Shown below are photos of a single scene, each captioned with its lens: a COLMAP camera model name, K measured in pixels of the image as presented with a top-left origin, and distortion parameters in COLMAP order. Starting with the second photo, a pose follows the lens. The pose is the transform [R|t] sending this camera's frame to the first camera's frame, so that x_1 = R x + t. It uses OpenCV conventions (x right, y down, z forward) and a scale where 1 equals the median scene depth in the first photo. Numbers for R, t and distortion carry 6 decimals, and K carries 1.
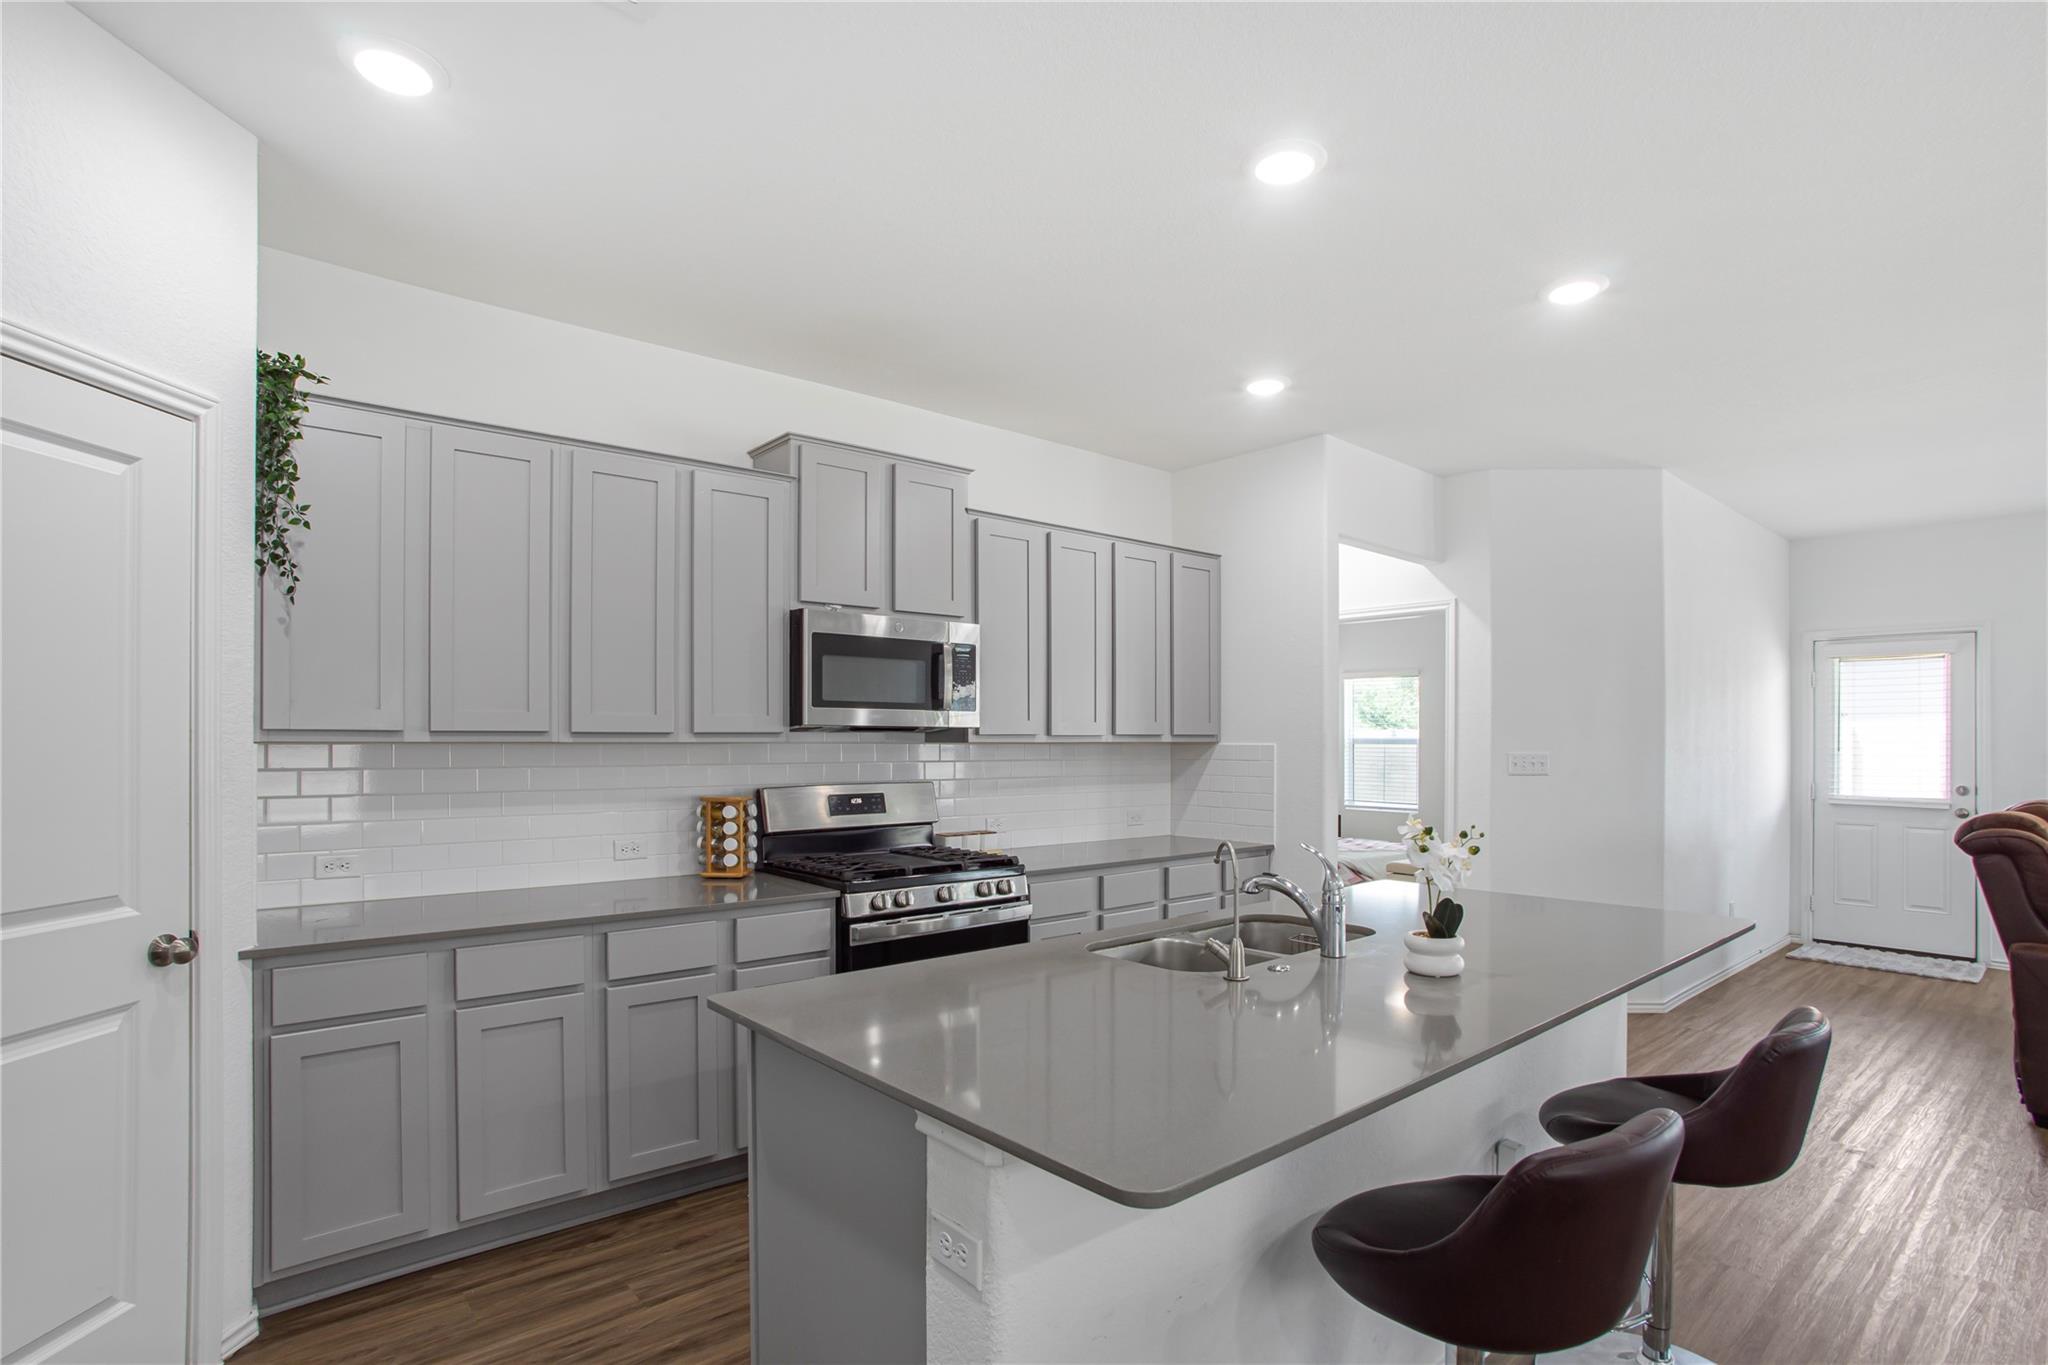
lens RADIAL K [[1017.4, 0, 1031.4], [0, 1017.4, 734.4], [0, 0, 1]] dist [-0.097707, 0.053192]
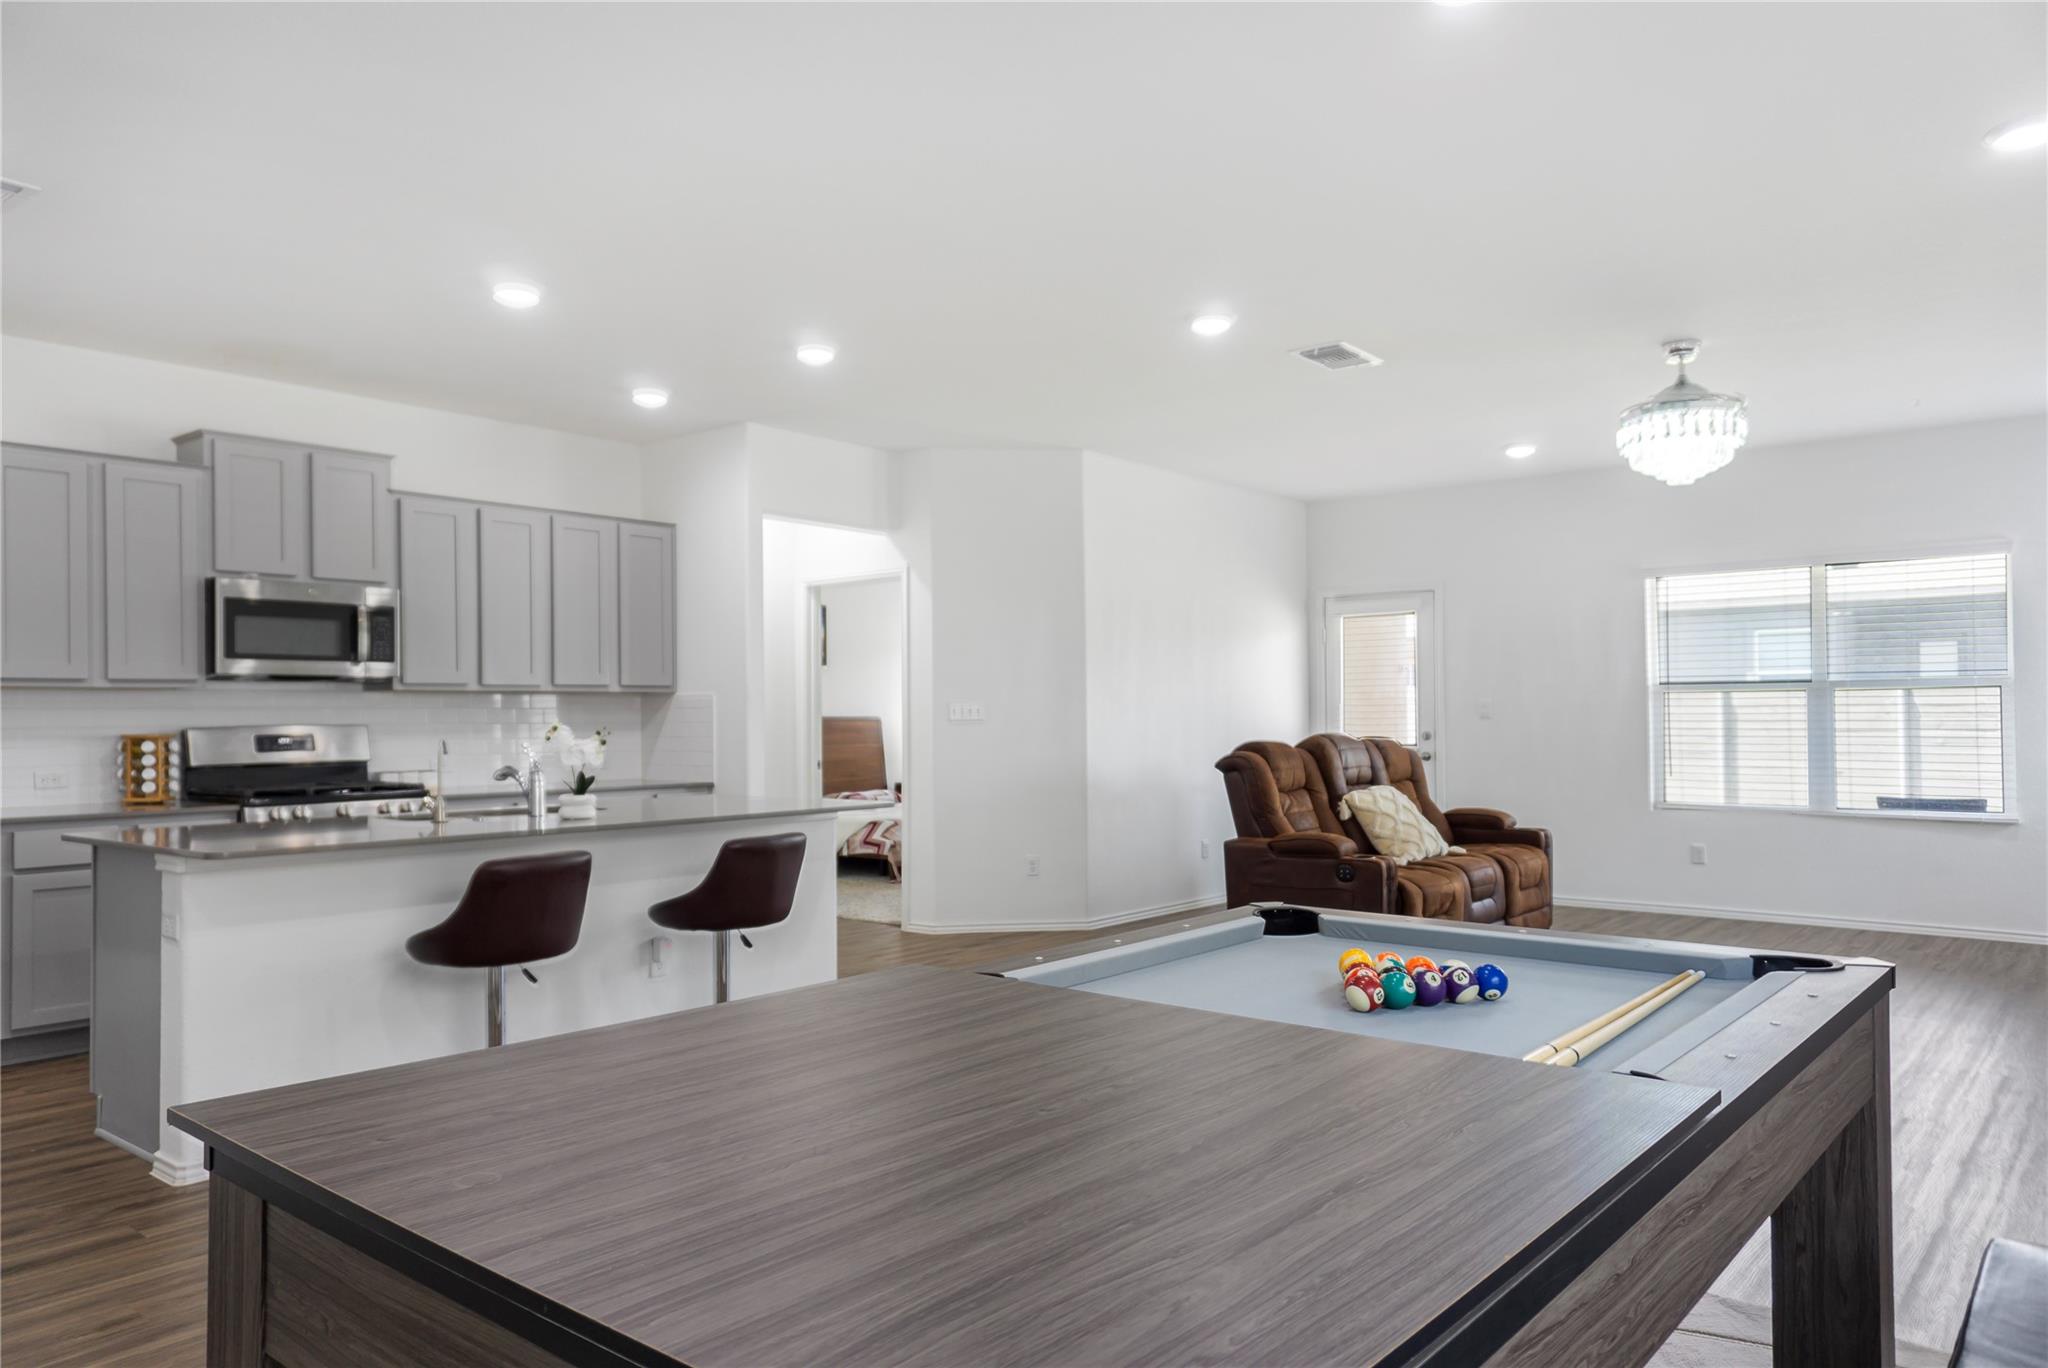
lens RADIAL K [[1365.1, 0, 1025.5], [0, 1365.1, 700.9], [0, 0, 1]] dist [0.023408, 0.000282]
pose [[0.986883, -0.007752, 0.161249, 0.446451], [0.009077, 0.999931, -0.007481, 0.042481], [-0.161180, 0.008847, 0.986885, -0.750374]]
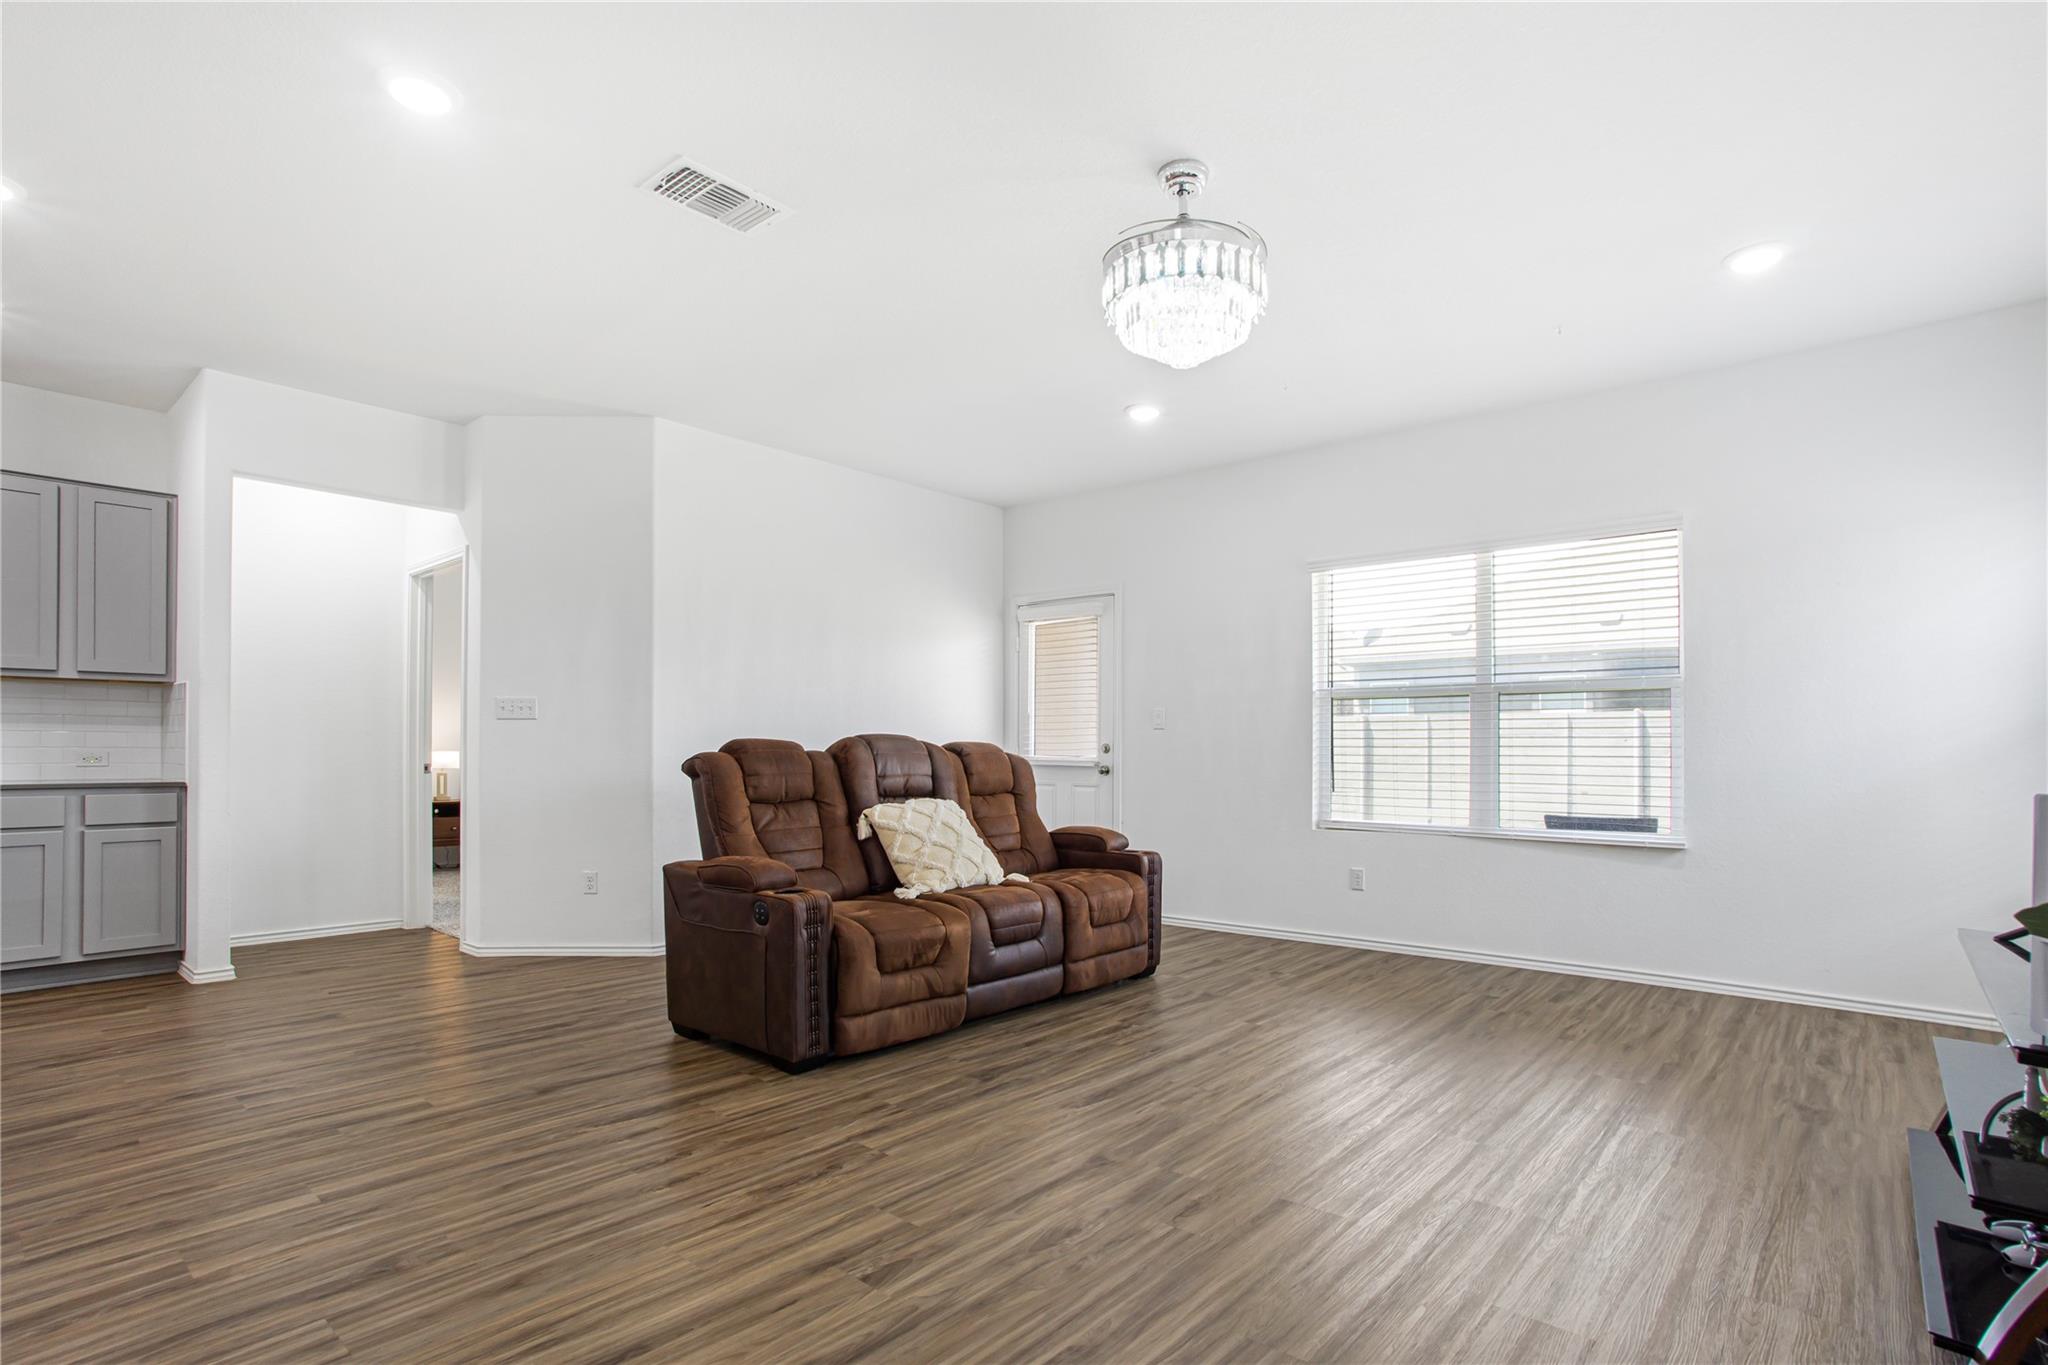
lens RADIAL K [[1017.4, 0, 1031.4], [0, 1017.4, 734.4], [0, 0, 1]] dist [-0.097707, 0.053192]
pose [[0.989707, 0.004187, 0.143050, 1.221538], [-0.002354, 0.999913, -0.012980, 0.095315], [-0.143092, 0.012509, 0.989630, -0.087644]]
